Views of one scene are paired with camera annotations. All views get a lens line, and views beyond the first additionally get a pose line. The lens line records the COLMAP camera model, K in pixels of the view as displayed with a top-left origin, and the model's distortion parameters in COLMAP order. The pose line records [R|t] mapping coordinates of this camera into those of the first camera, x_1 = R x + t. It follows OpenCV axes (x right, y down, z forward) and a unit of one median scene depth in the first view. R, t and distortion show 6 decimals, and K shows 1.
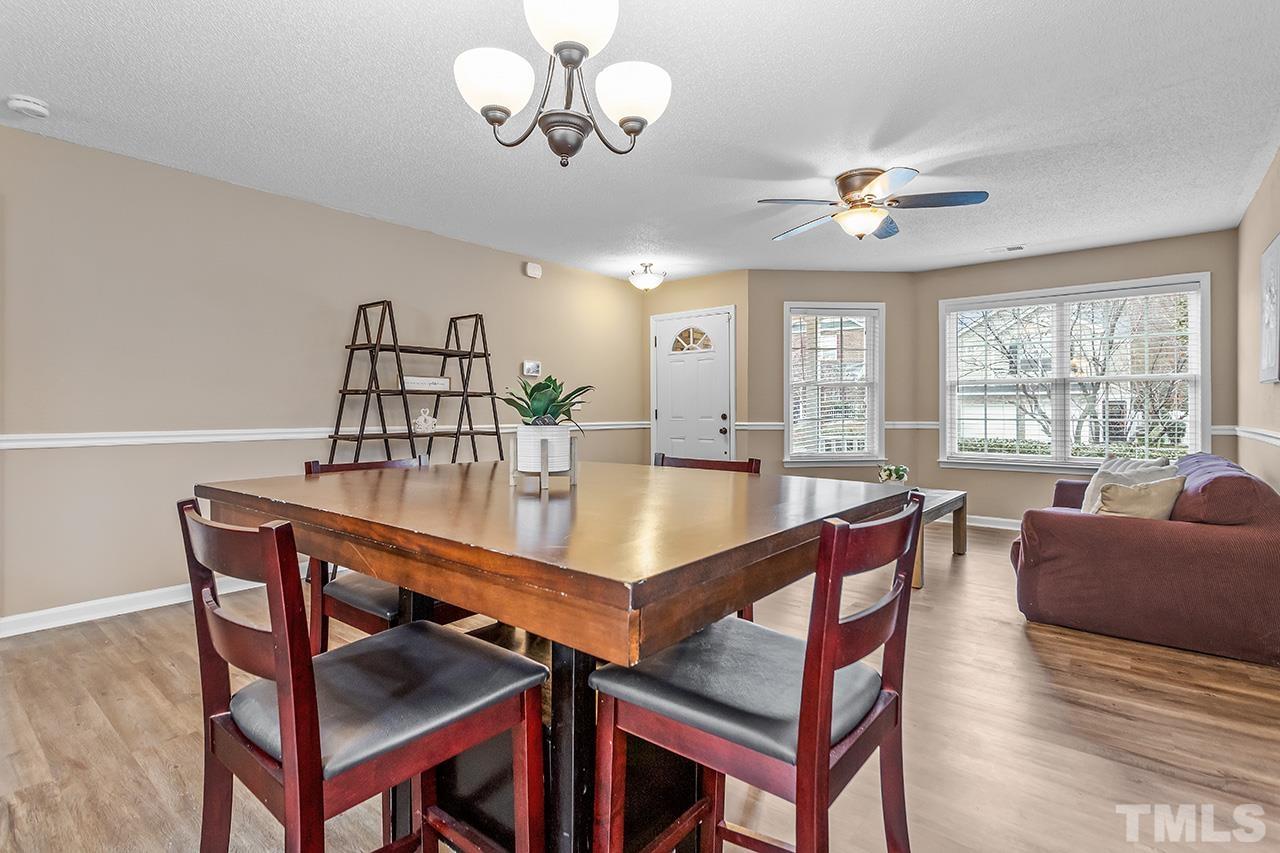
lens RADIAL K [[617.0, 0, 640.9], [0, 617.0, 412.6], [0, 0, 1]] dist [0.004133, 0.000675]
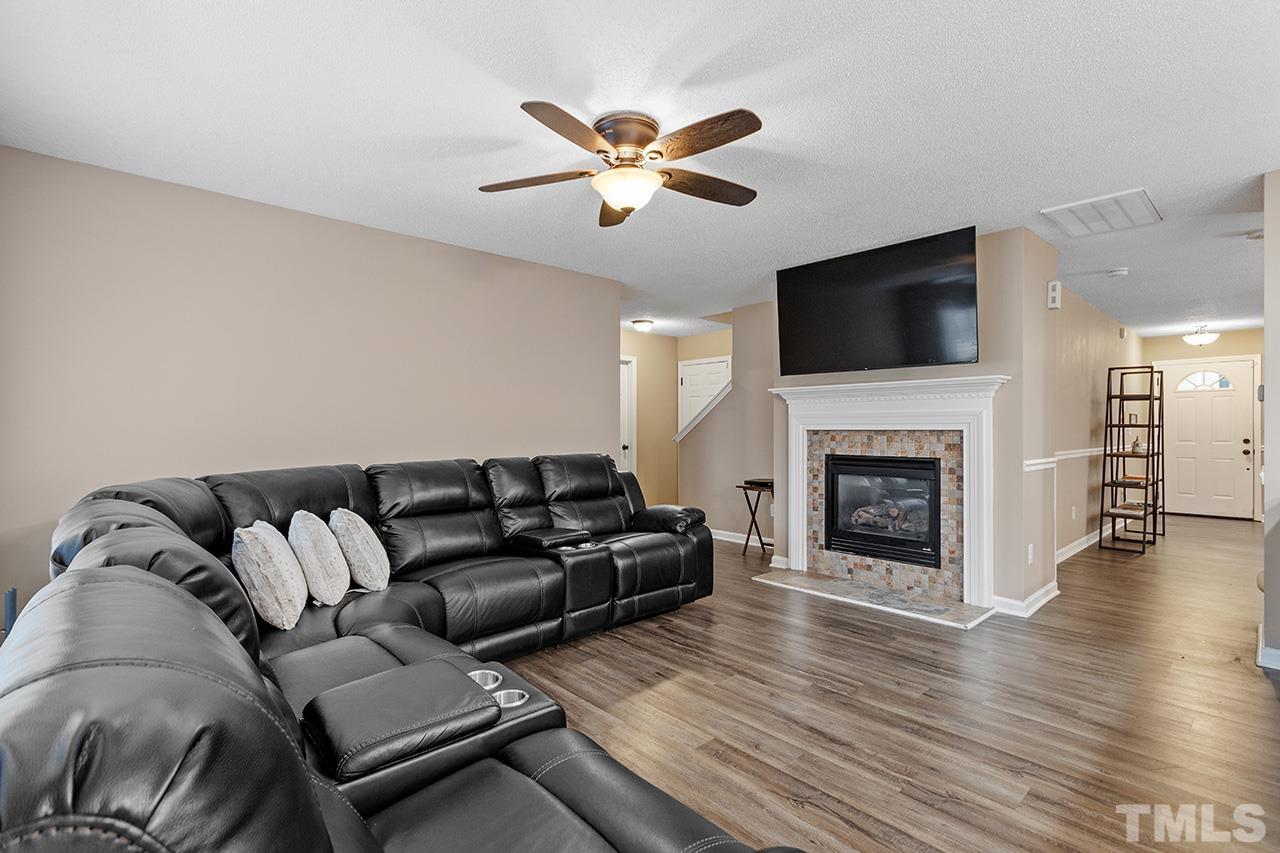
lens RADIAL K [[600.2, 0, 624.6], [0, 600.2, 428.4], [0, 0, 1]] dist [0.001705, 0.000112]
pose [[0.988318, 0.003104, -0.152375, -1.207154], [-0.003621, 0.999989, -0.003121, -0.014132], [0.152363, 0.003636, 0.988318, -0.548294]]
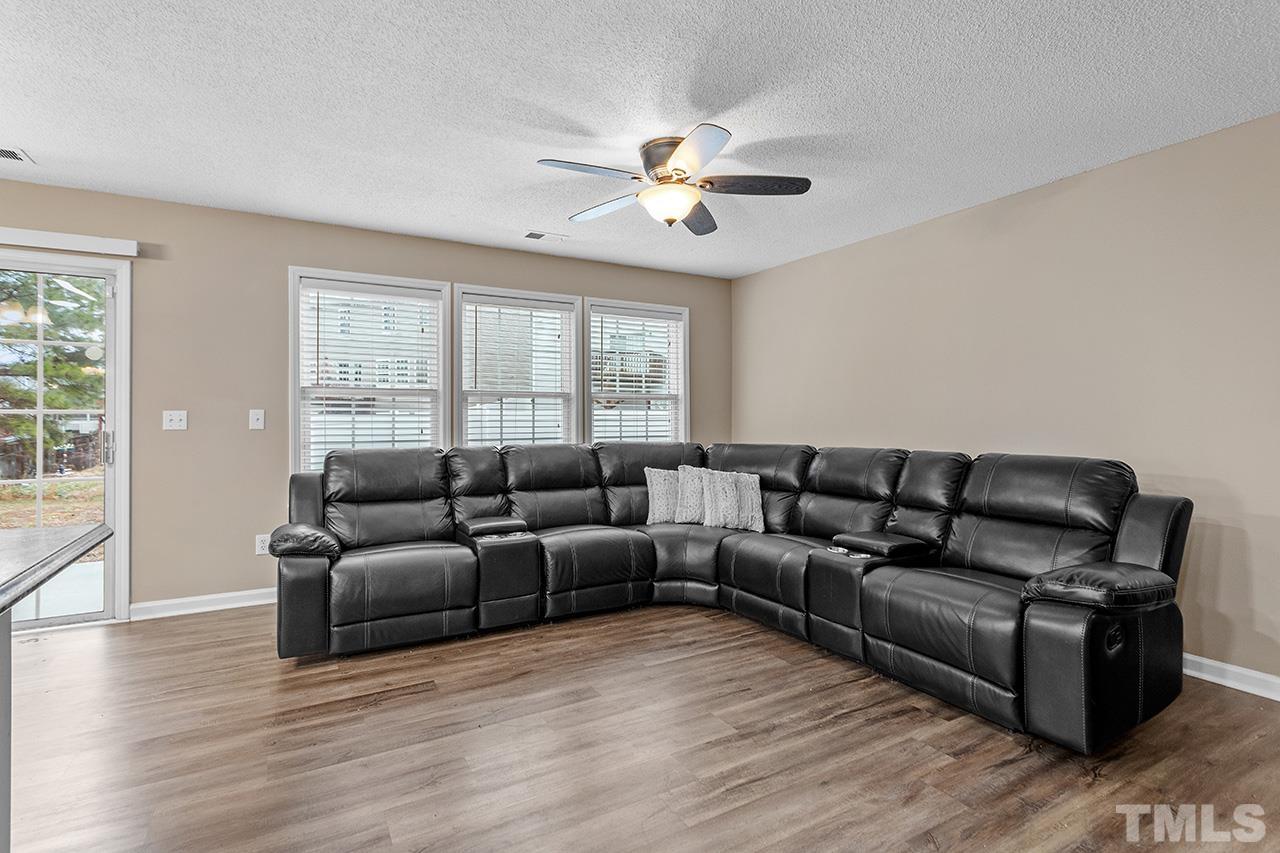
lens RADIAL K [[617.0, 0, 640.9], [0, 617.0, 412.6], [0, 0, 1]] dist [0.004133, 0.000675]
pose [[-0.360399, -0.005490, -0.932782, -0.711686], [0.000505, 0.999981, -0.006081, -0.014584], [0.932798, -0.002662, -0.360390, 0.166478]]
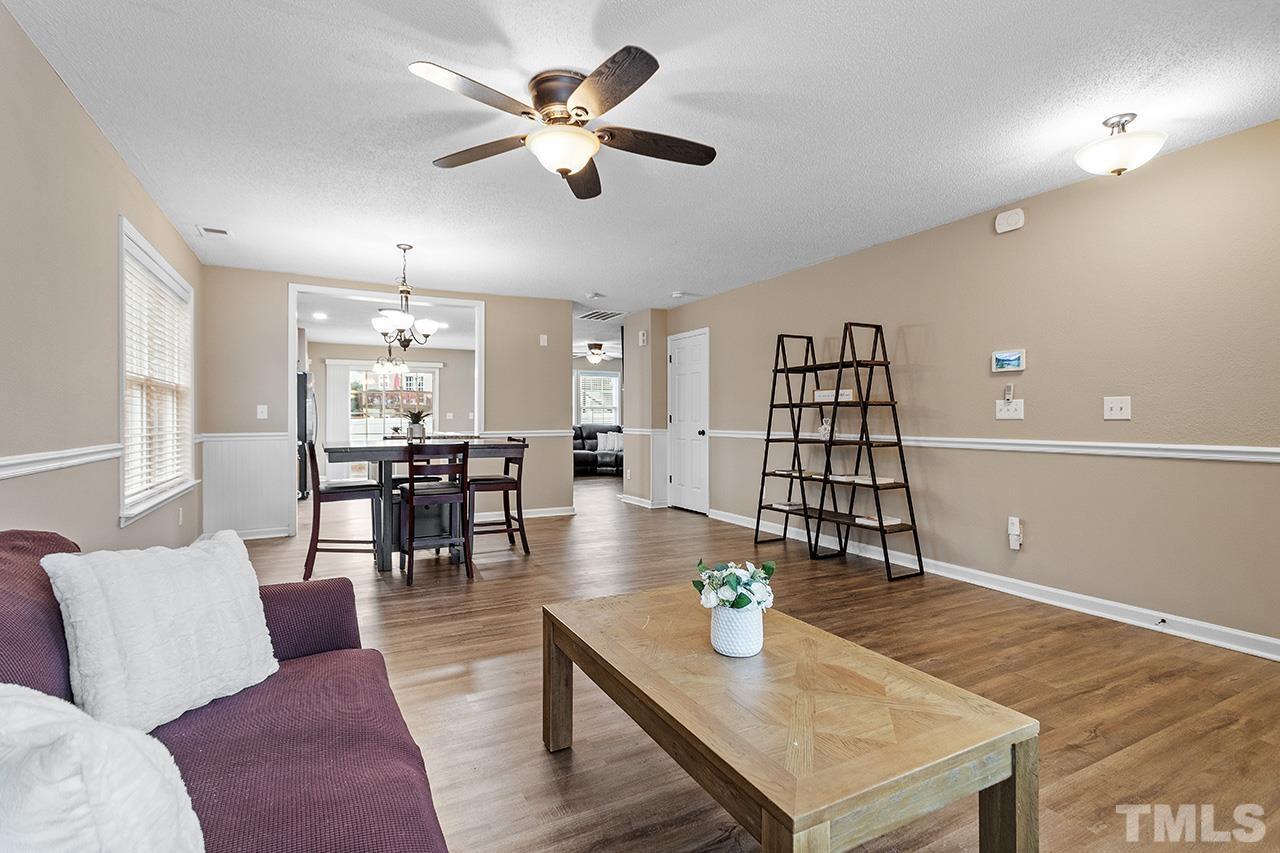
lens RADIAL K [[602.8, 0, 634.3], [0, 602.8, 419.9], [0, 0, 1]] dist [0.002962, 0.000673]
pose [[-0.399613, 0.002359, -0.916681, 0.709815], [-0.002828, 0.999989, 0.003807, -0.005275], [0.916680, 0.004114, -0.399602, 1.003710]]
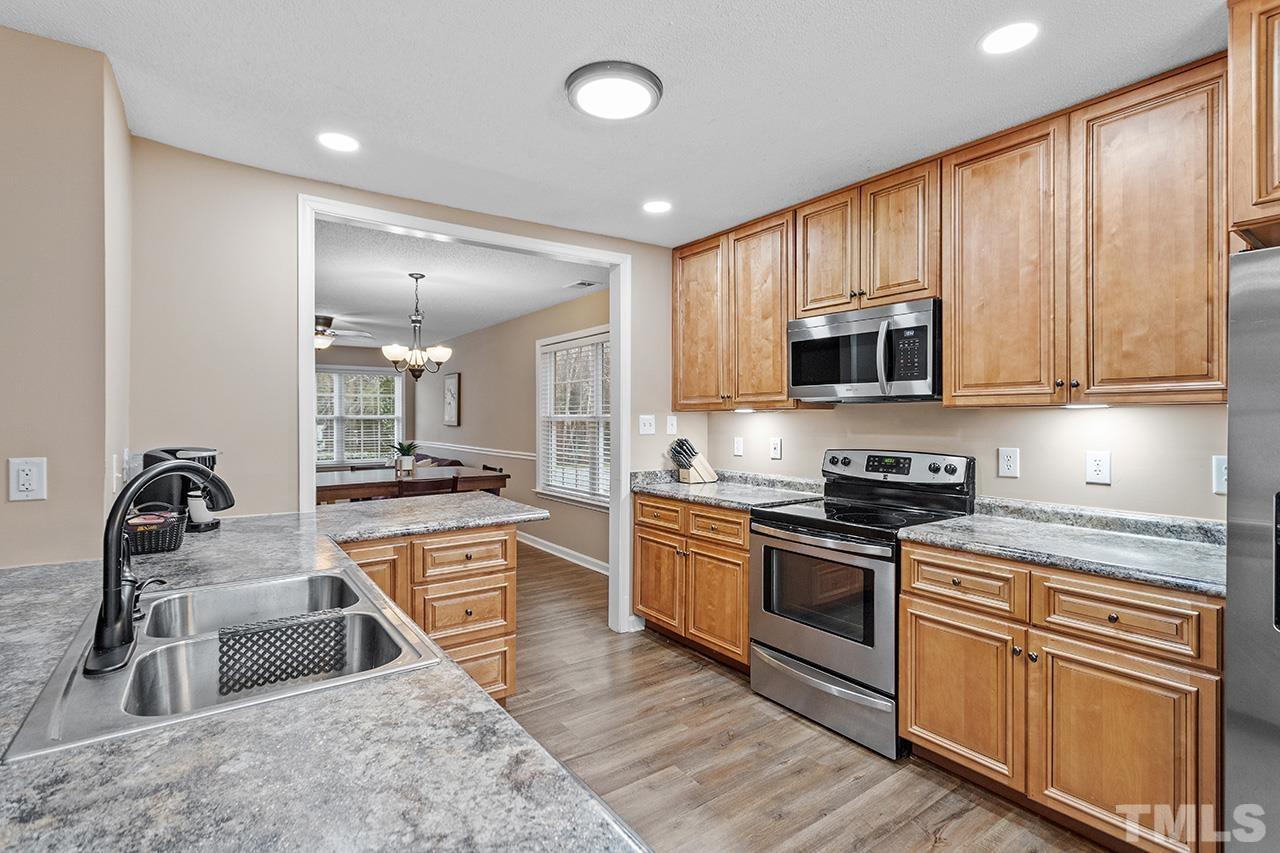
lens RADIAL K [[602.8, 0, 634.3], [0, 602.8, 419.9], [0, 0, 1]] dist [0.002962, 0.000673]
pose [[0.266404, -0.002182, 0.963859, -0.861668], [0.003354, 0.999993, 0.001337, -0.050779], [-0.963856, 0.002876, 0.266409, -0.308600]]
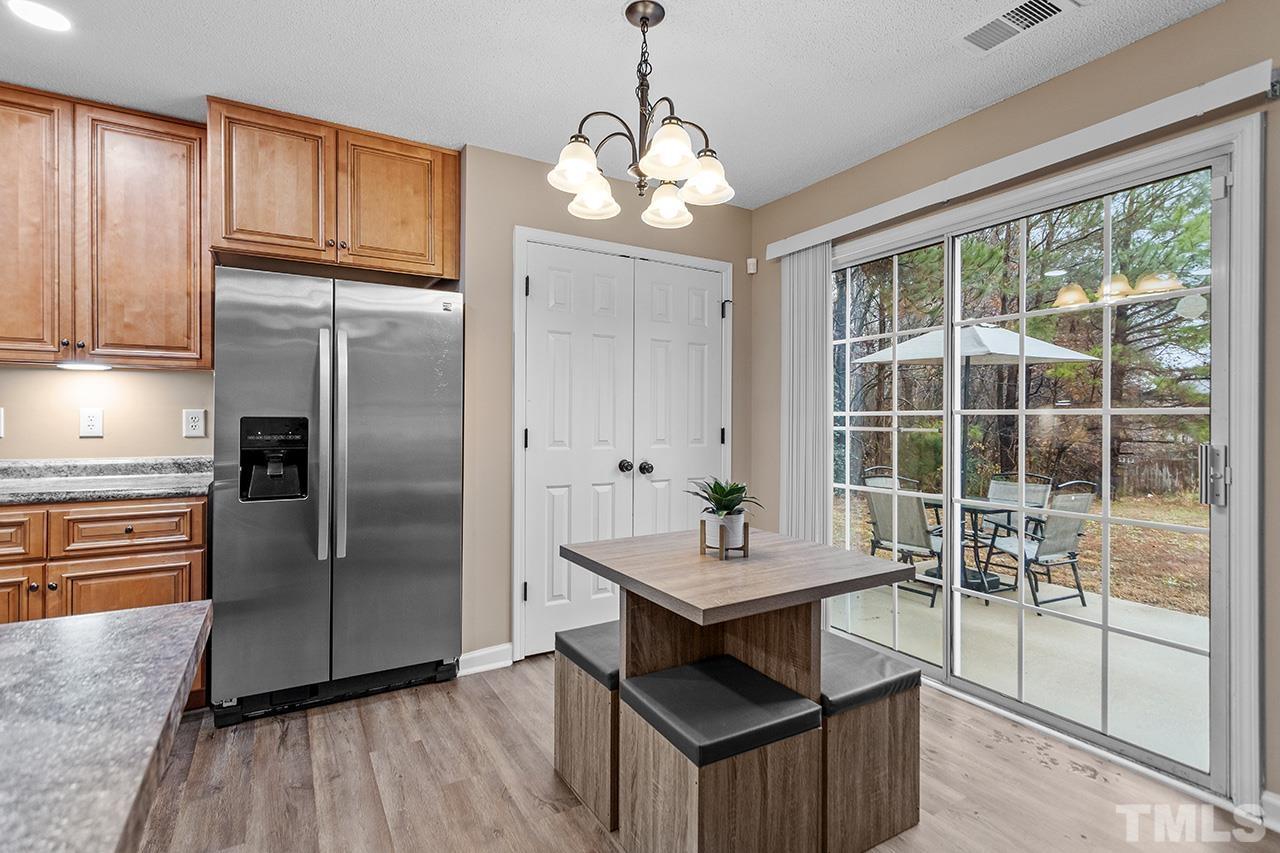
lens RADIAL K [[602.8, 0, 634.3], [0, 602.8, 419.9], [0, 0, 1]] dist [0.002962, 0.000673]
pose [[-0.937497, -0.000149, 0.347994, -0.953486], [0.000087, 1.000000, 0.000663, -0.013937], [-0.347994, 0.000652, -0.937496, -0.192948]]
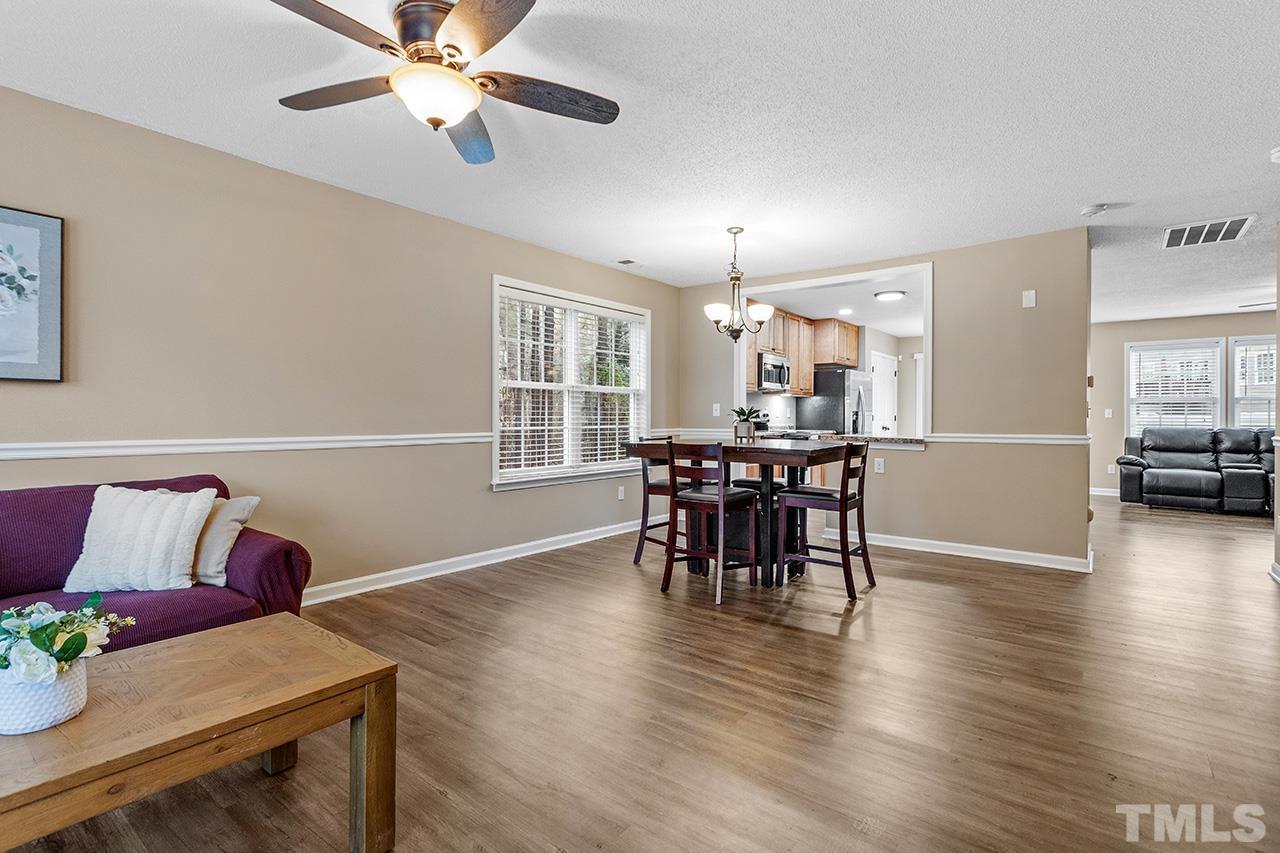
lens RADIAL K [[602.8, 0, 634.3], [0, 602.8, 419.9], [0, 0, 1]] dist [0.002962, 0.000673]
pose [[-0.999971, -0.000905, -0.007619, 0.122830], [-0.000962, 0.999972, 0.007485, -0.003293], [0.007612, 0.007492, -0.999943, 1.172578]]
